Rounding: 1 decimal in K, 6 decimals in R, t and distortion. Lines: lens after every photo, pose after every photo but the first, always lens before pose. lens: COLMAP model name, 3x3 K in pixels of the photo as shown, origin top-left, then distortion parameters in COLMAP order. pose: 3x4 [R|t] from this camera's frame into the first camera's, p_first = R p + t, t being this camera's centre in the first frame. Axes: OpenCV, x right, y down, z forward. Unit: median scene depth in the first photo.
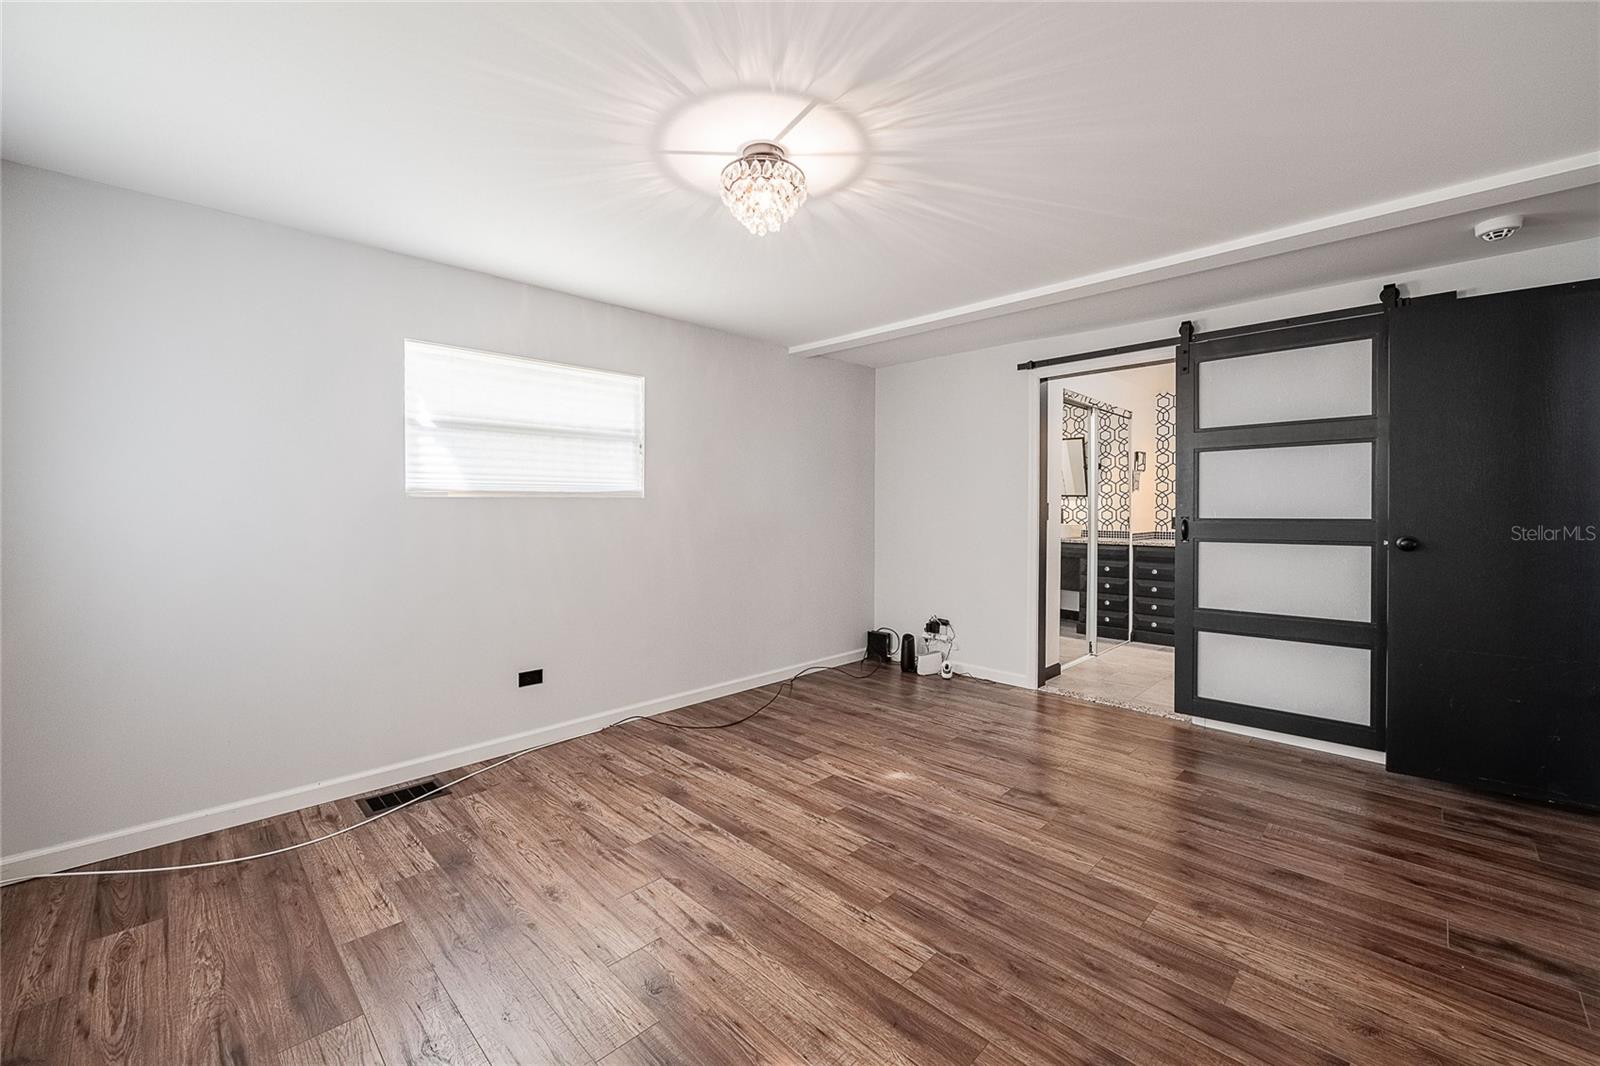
lens RADIAL K [[632.4, 0, 807.0], [0, 632.4, 510.4], [0, 0, 1]] dist [-0.006984, -0.000240]
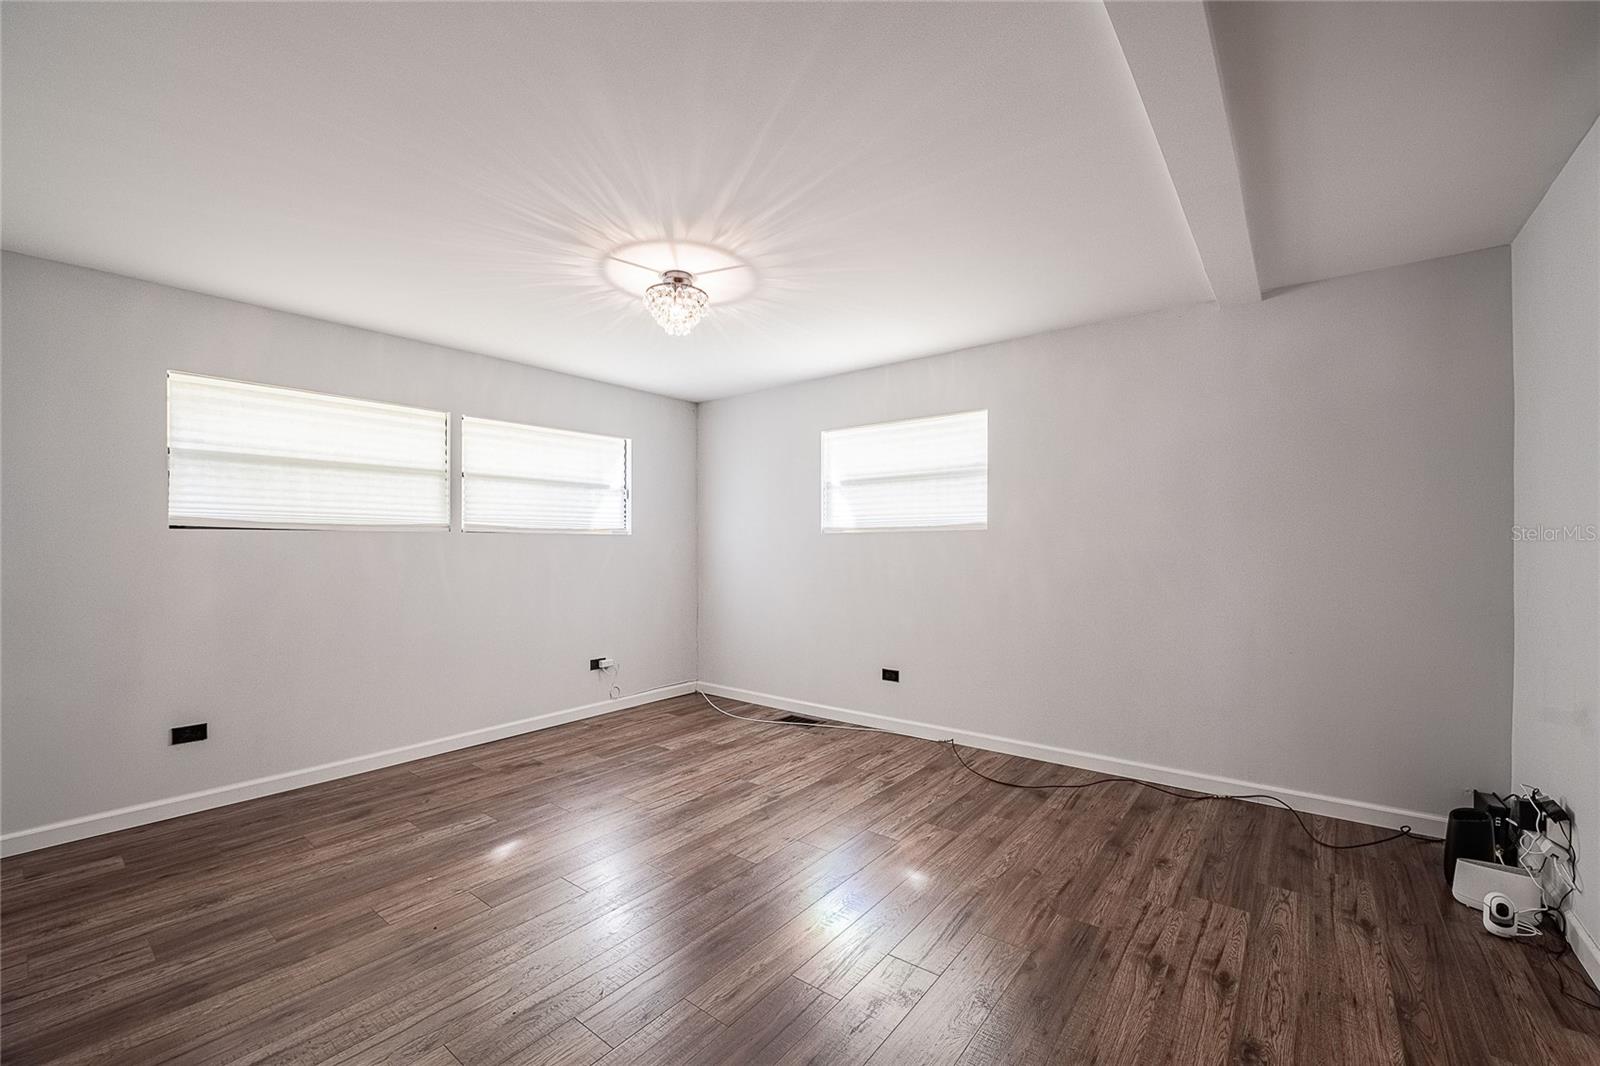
lens RADIAL K [[654.7, 0, 827.3], [0, 654.7, 541.7], [0, 0, 1]] dist [-0.021051, -0.000284]
pose [[0.129881, -0.004575, -0.991519, 0.960594], [-0.004327, 0.999977, -0.005181, 0.006933], [0.991520, 0.004964, 0.129858, 0.805876]]
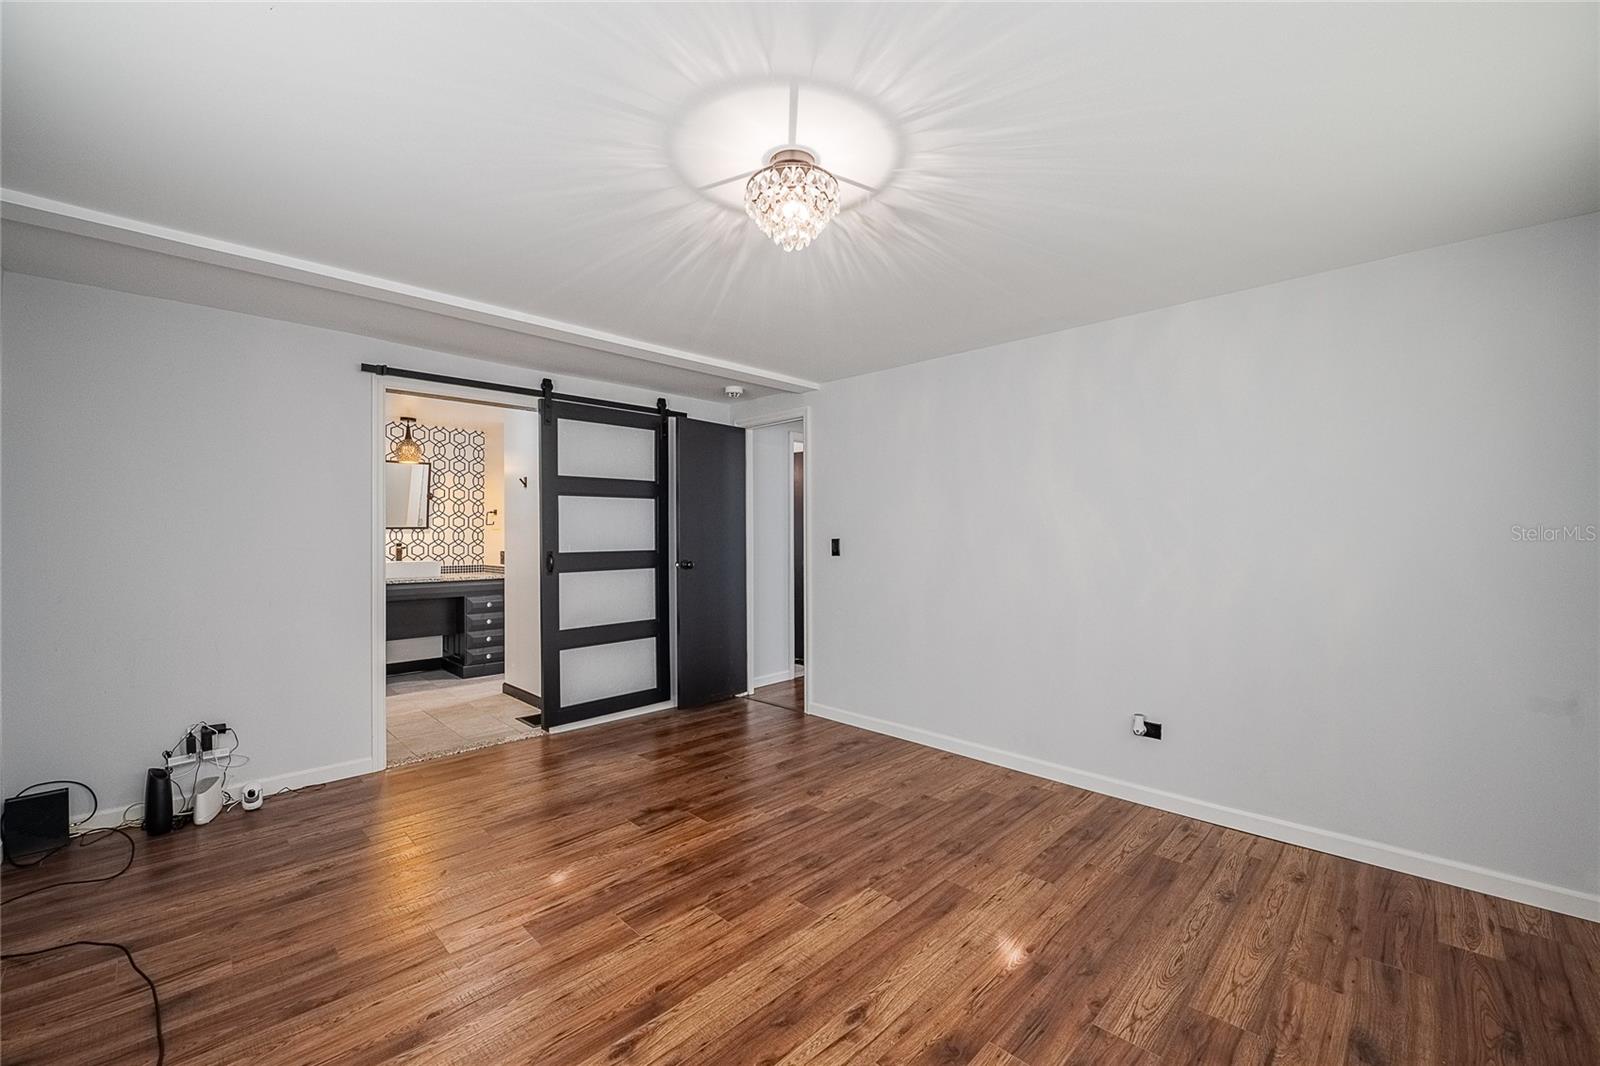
lens RADIAL K [[640.9, 0, 800.0], [0, 640.9, 533.0], [0, 0, 1]] dist [-0.015278, -0.000187]
pose [[0.012213, 0.004651, 0.999915, -0.695662], [0.008523, 0.999952, -0.004755, -0.018946], [-0.999889, 0.008580, 0.012173, 0.694063]]
